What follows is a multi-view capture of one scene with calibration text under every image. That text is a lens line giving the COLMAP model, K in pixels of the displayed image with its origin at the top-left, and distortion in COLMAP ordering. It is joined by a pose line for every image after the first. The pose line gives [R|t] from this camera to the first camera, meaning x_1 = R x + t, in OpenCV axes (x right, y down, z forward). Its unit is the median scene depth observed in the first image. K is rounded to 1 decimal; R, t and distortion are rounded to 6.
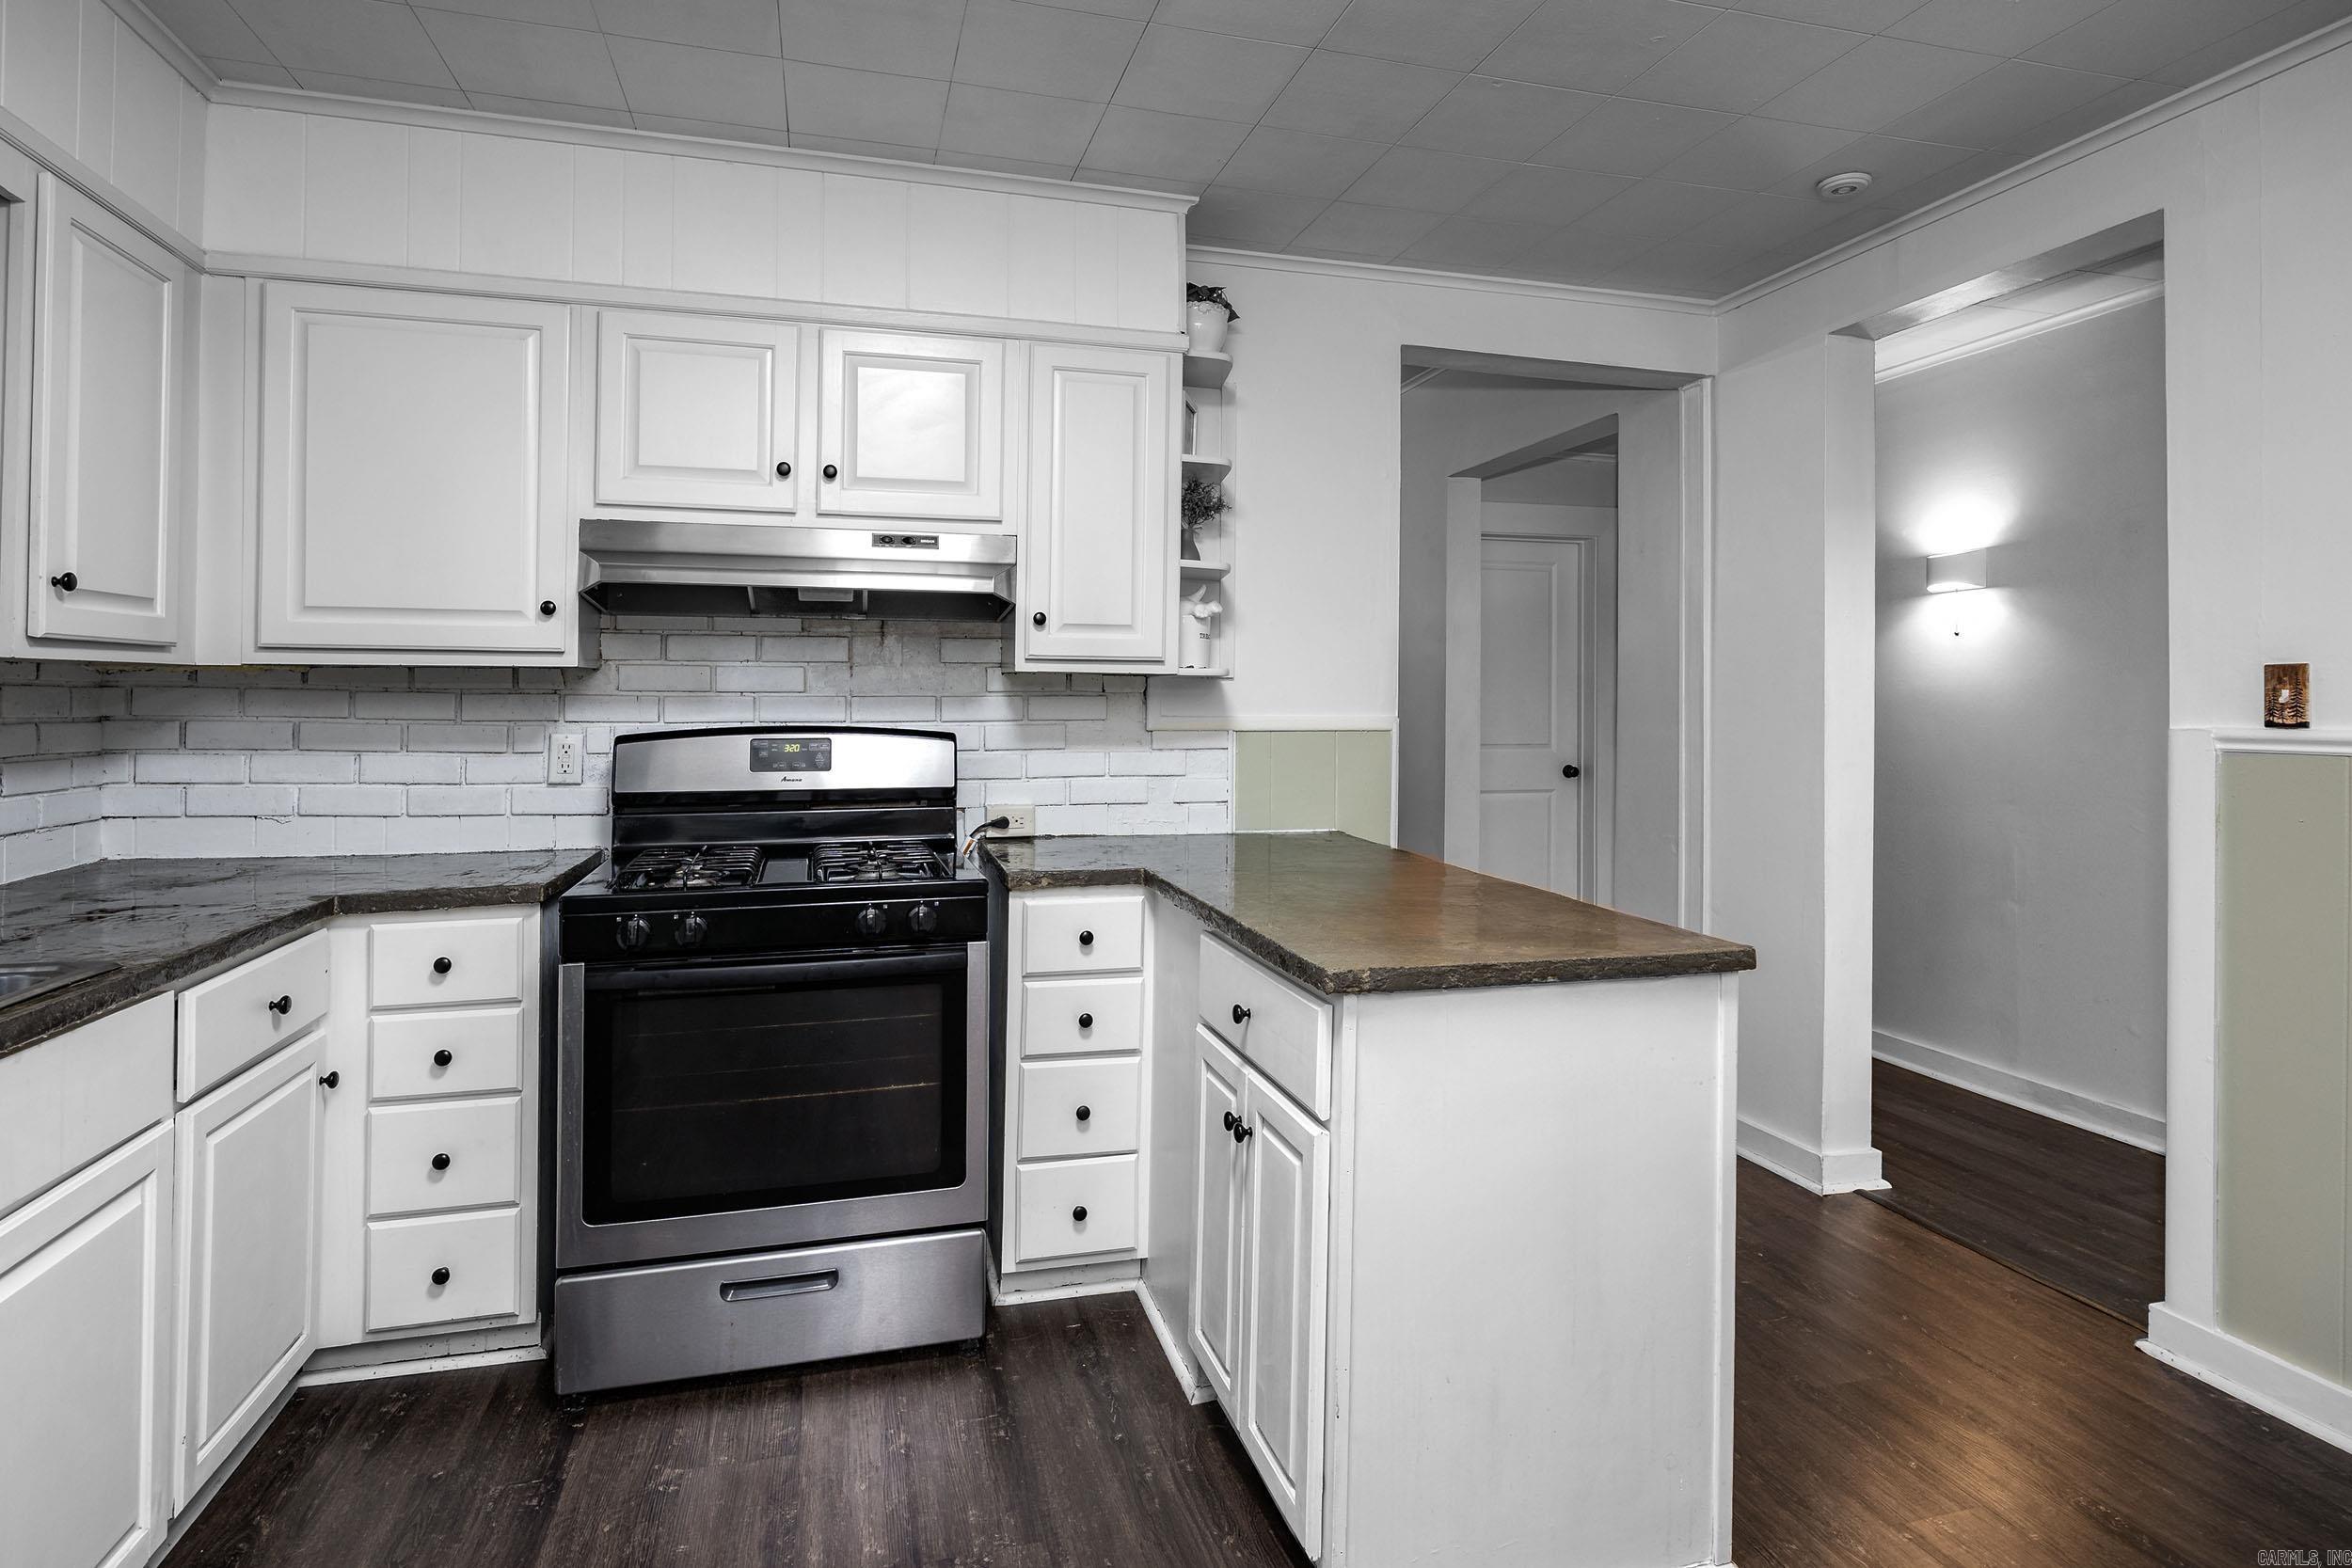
lens RADIAL K [[1189.3, 0, 1176.7], [0, 1189.3, 699.9], [0, 0, 1]] dist [-0.015882, -0.000437]
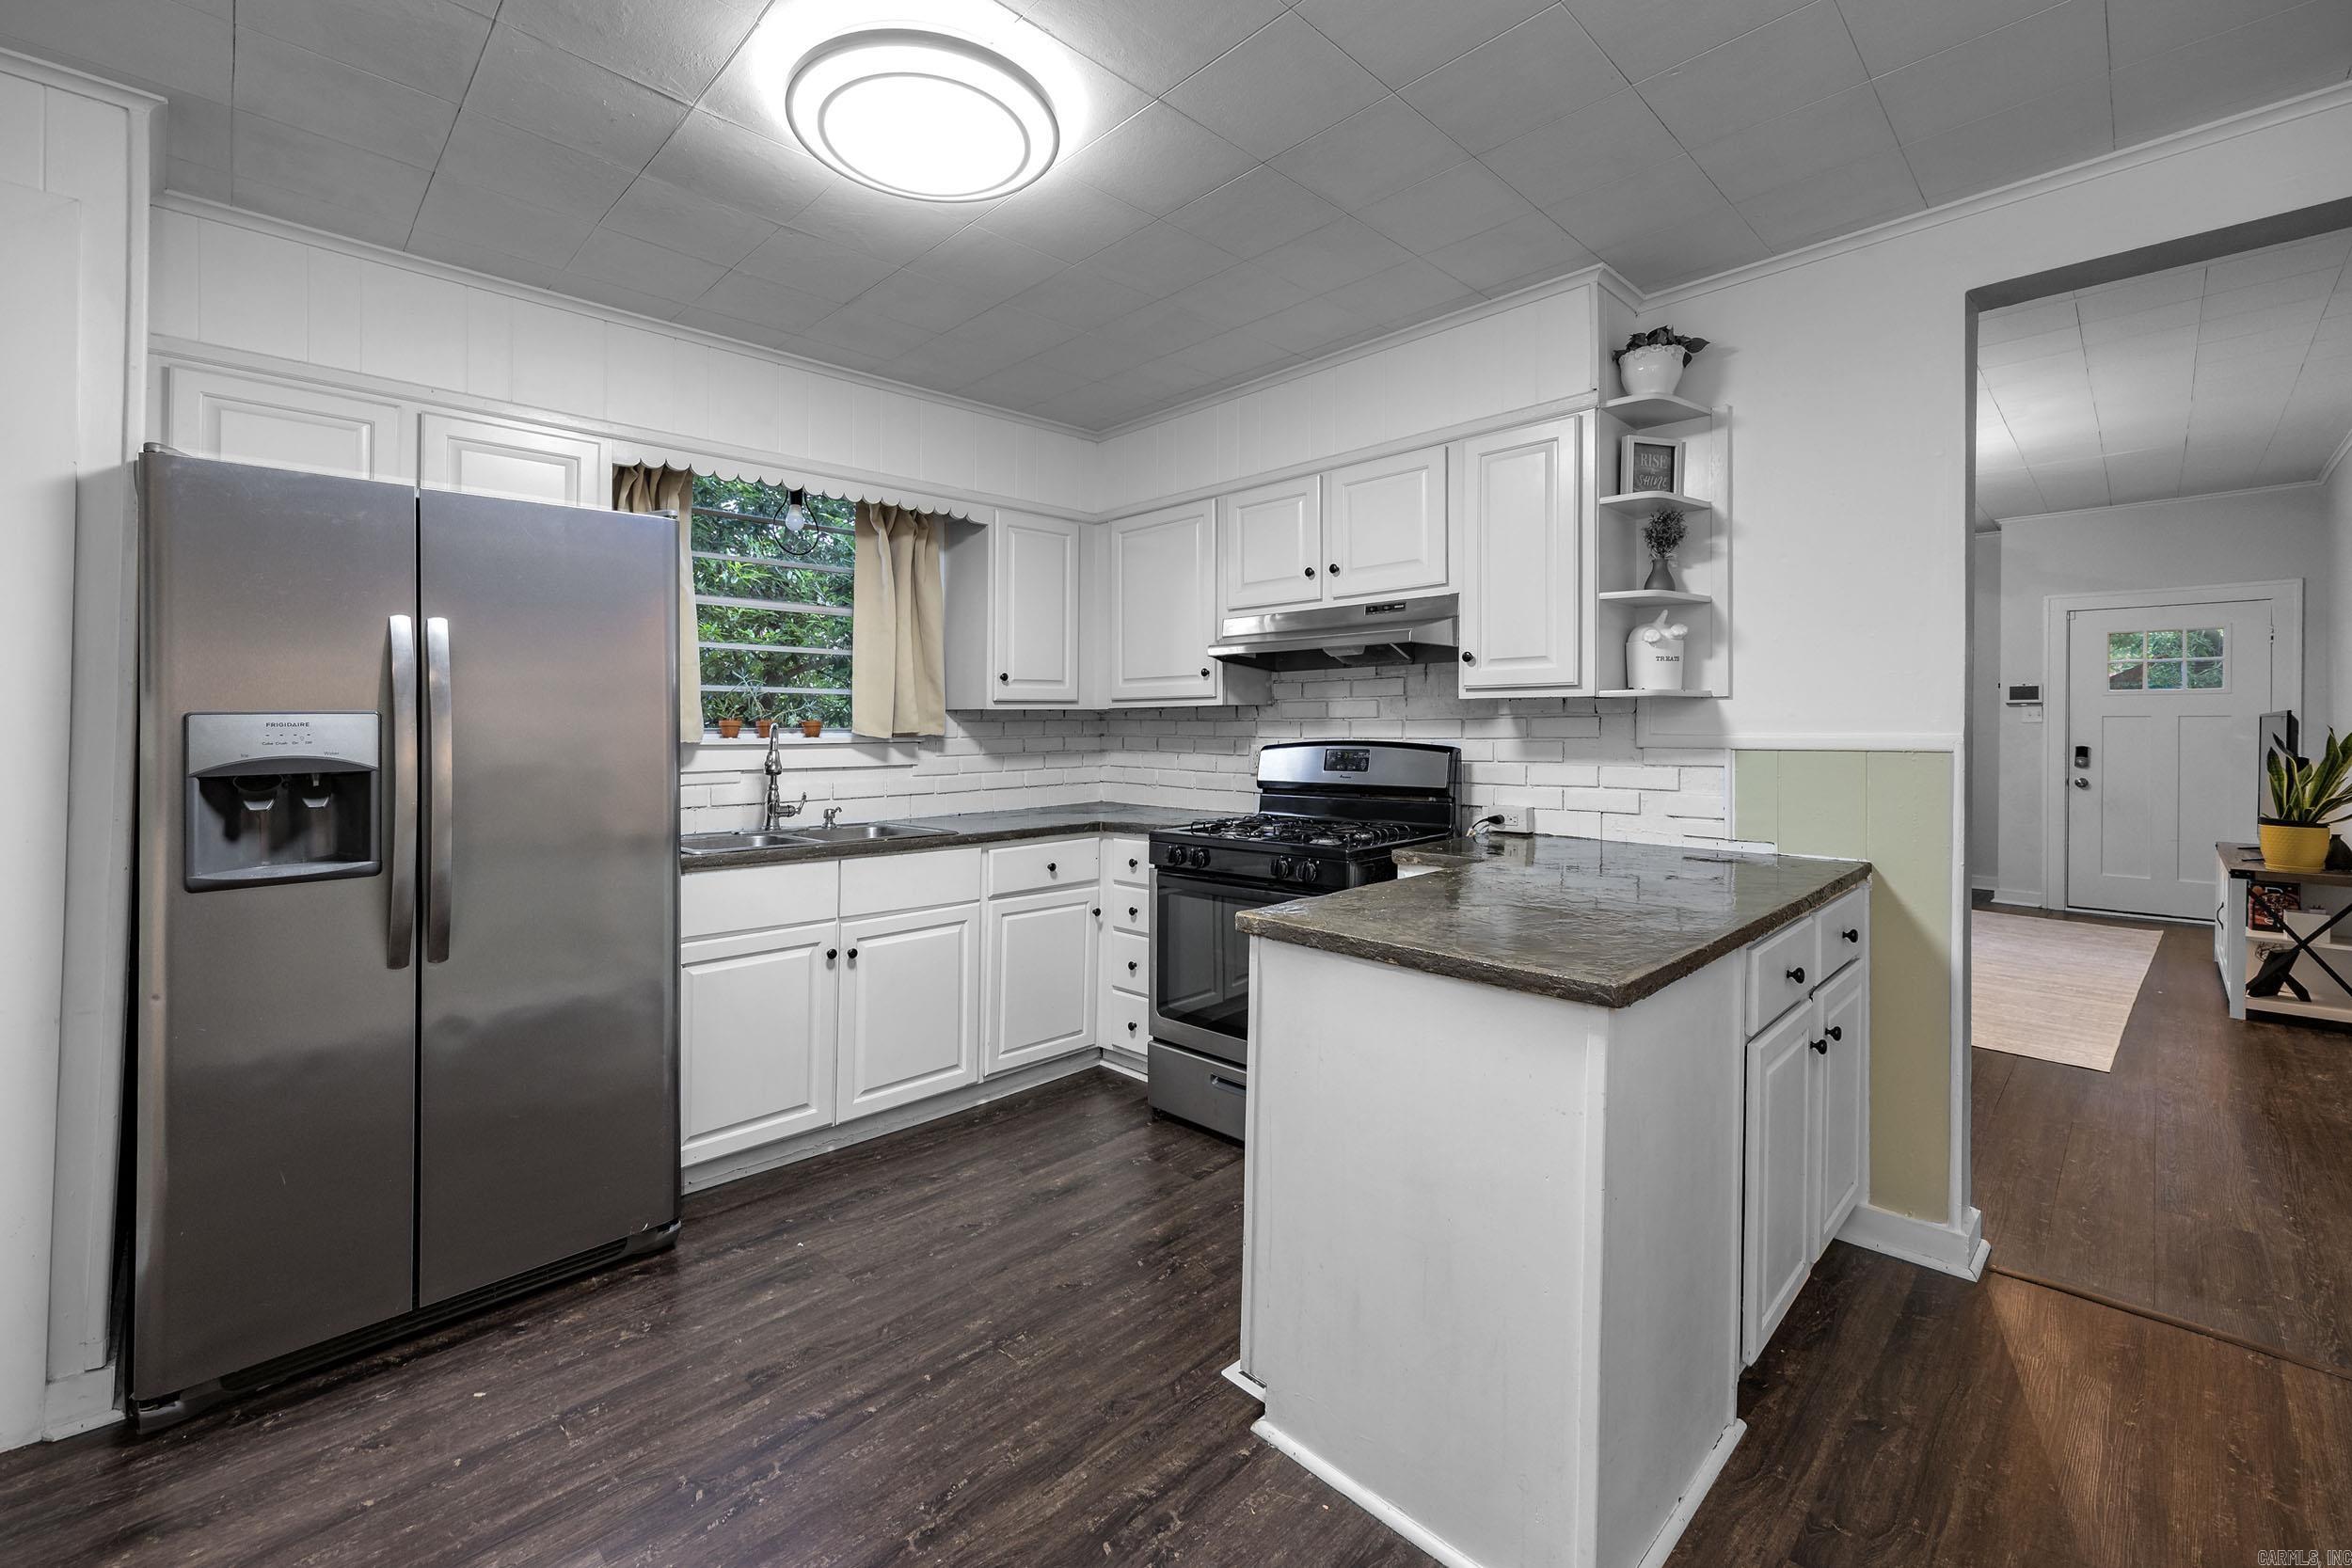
lens RADIAL K [[993.4, 0, 1177.2], [0, 993.4, 701.5], [0, 0, 1]] dist [-0.003187, -0.000122]
pose [[0.484472, -0.028637, -0.874338, 0.675523], [0.009183, 0.999575, -0.027650, 0.005859], [0.874759, 0.005367, 0.484529, 0.224933]]
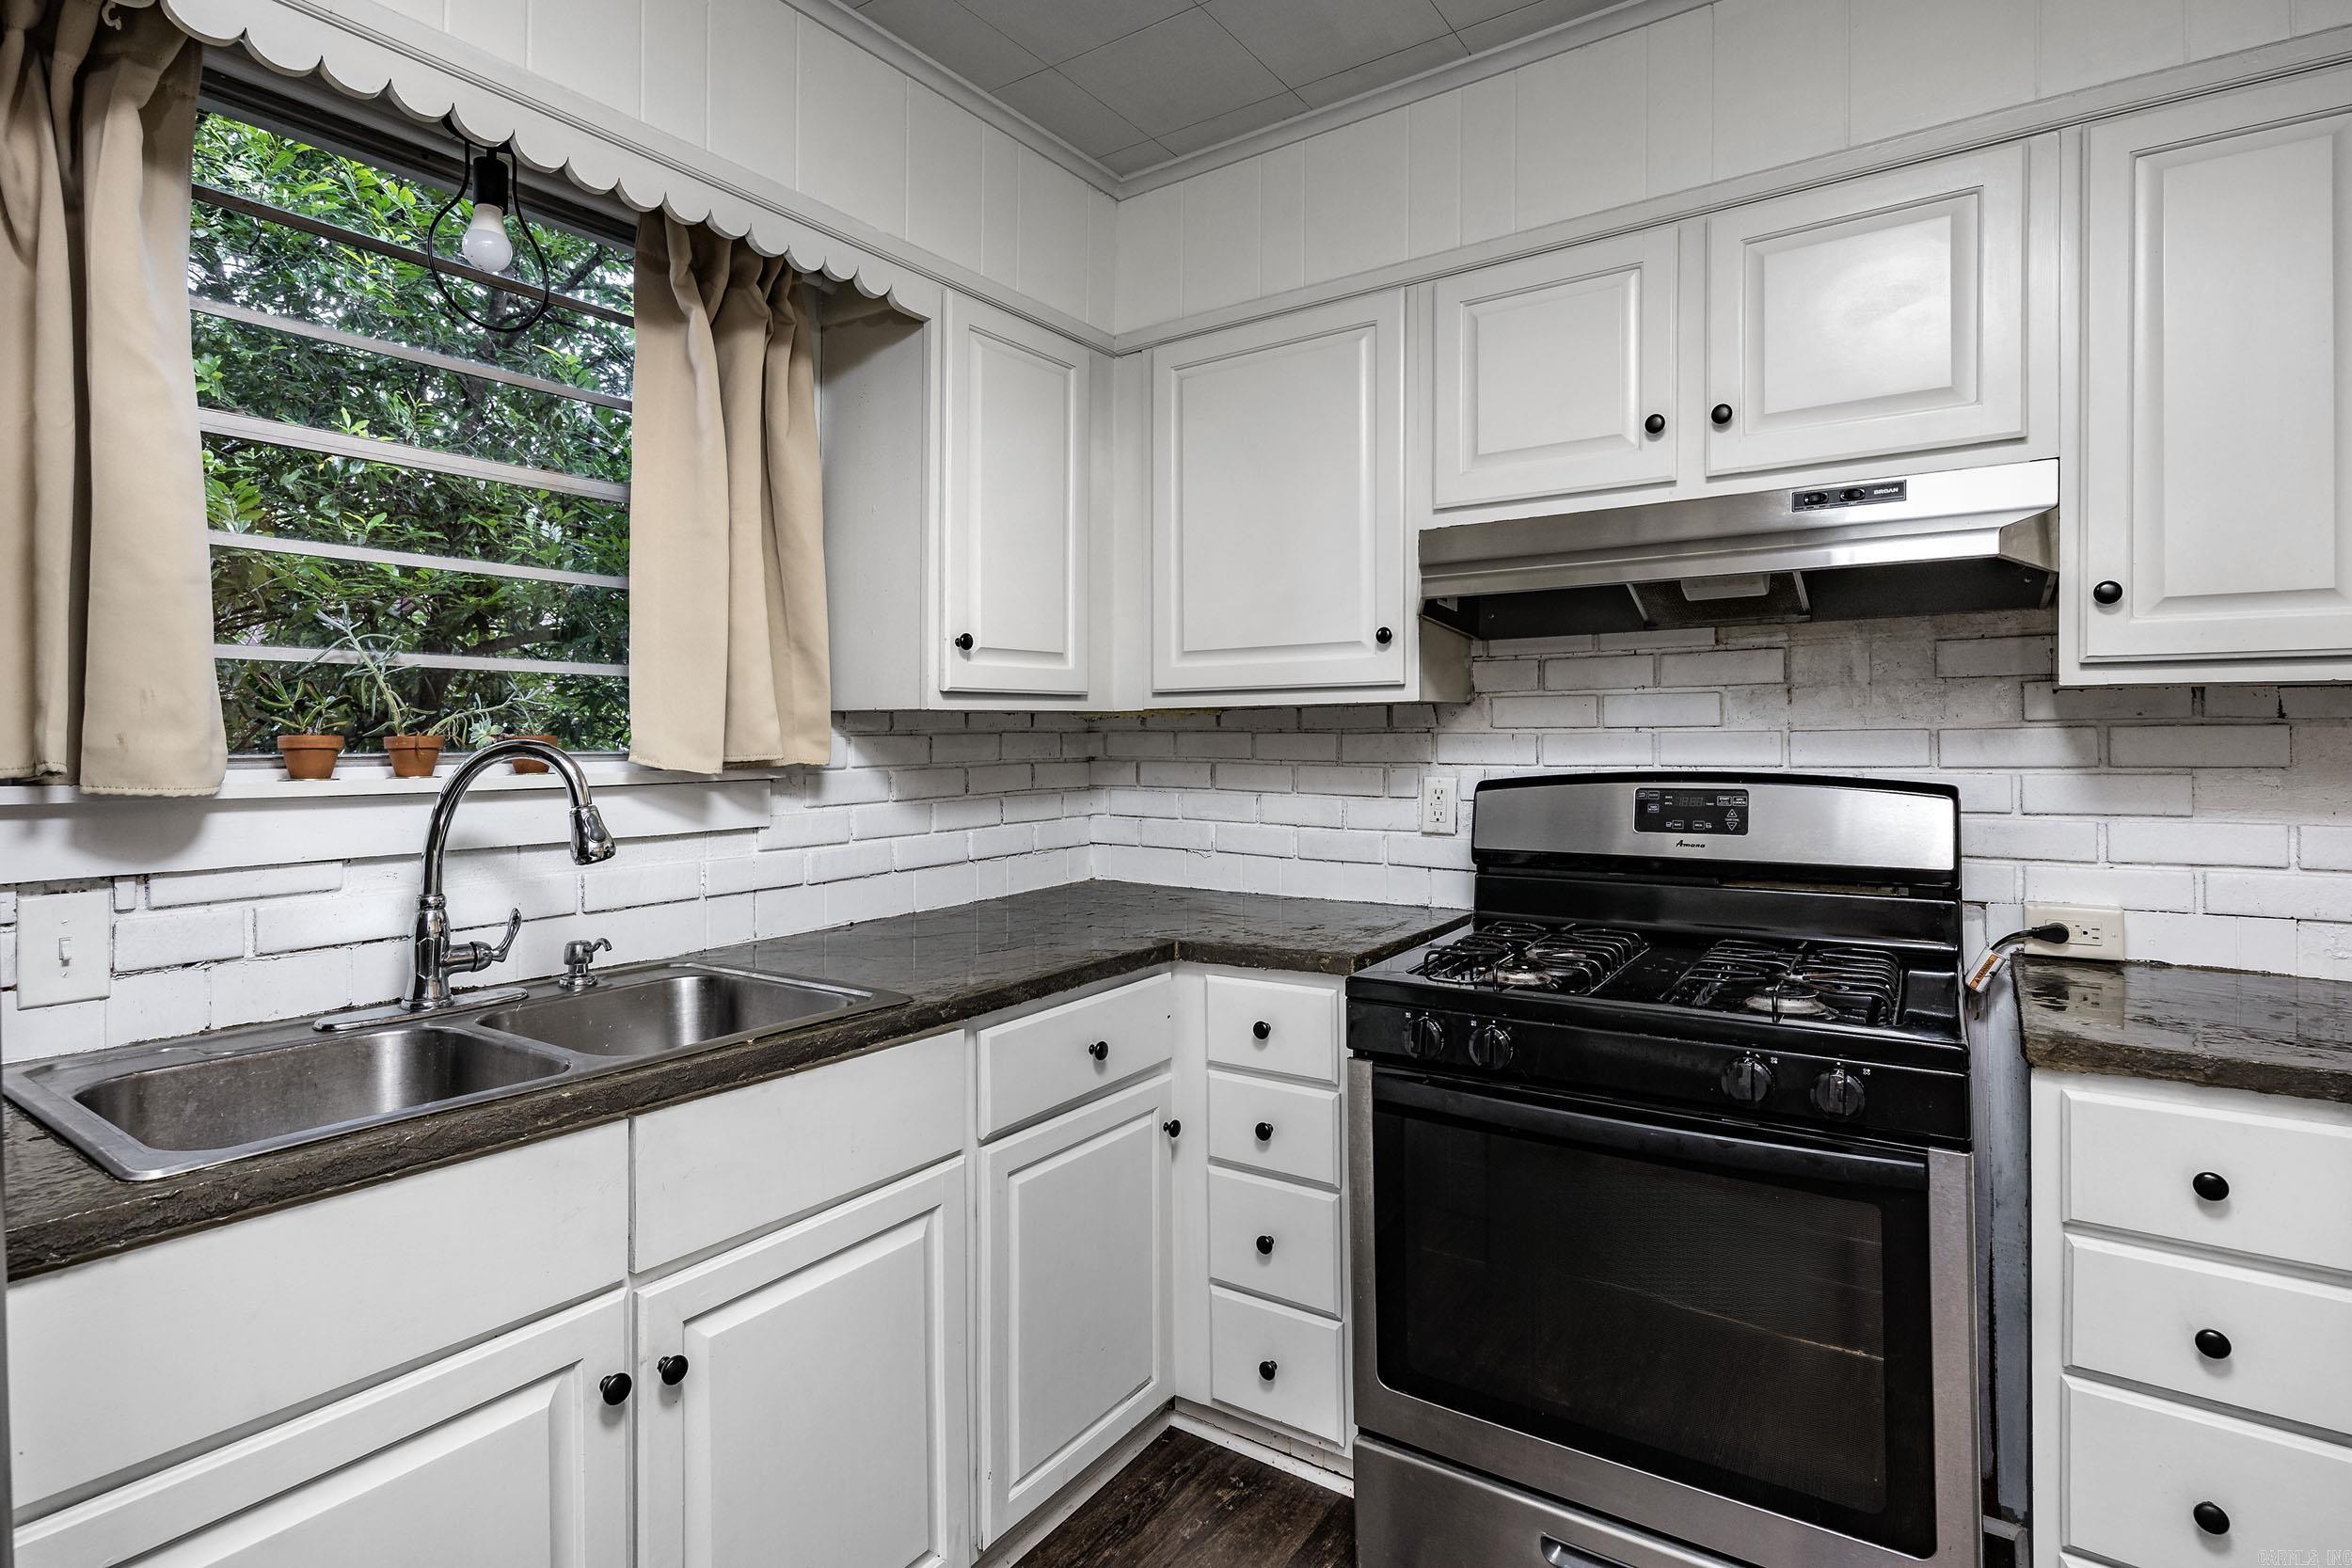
lens RADIAL K [[1147.5, 0, 1175.5], [0, 1147.5, 726.5], [0, 0, 1]] dist [-0.005535, -0.000896]
pose [[0.636454, -0.015819, -0.771152, 0.024014], [0.012140, 0.999871, -0.010492, -0.002989], [0.771219, -0.002684, 0.636565, 0.306829]]
